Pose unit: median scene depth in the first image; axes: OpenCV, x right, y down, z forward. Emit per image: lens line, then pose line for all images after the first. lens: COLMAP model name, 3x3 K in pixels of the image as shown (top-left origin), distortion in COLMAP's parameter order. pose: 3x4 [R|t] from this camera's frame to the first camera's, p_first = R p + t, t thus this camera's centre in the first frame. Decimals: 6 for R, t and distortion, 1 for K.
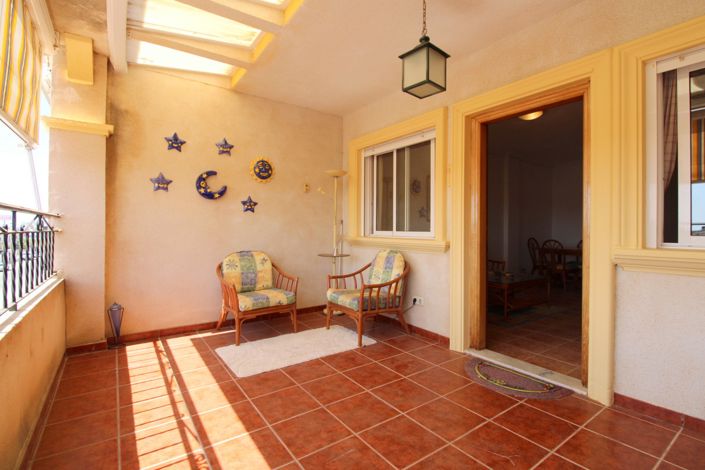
lens RADIAL K [[336.4, 0, 364.3], [0, 336.4, 227.3], [0, 0, 1]] dist [-0.005873, -0.000979]
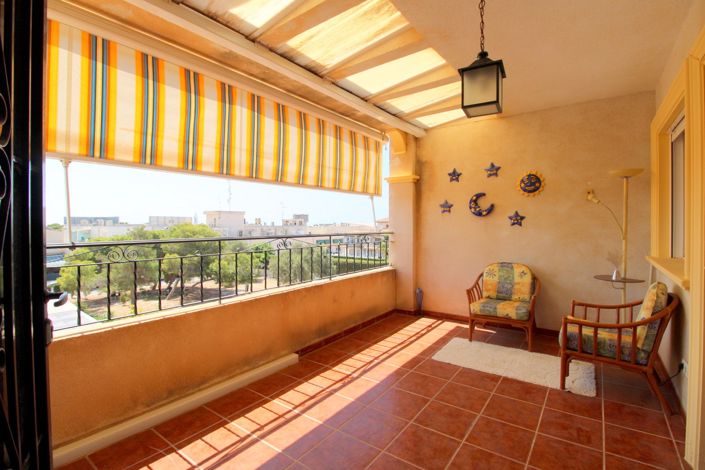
lens RADIAL K [[336.4, 0, 364.3], [0, 336.4, 227.3], [0, 0, 1]] dist [-0.005873, -0.000979]
pose [[0.311920, 0.002387, -0.950105, 0.646676], [0.009745, 0.999936, 0.005711, -0.065377], [0.950058, -0.011040, 0.311877, 0.270573]]
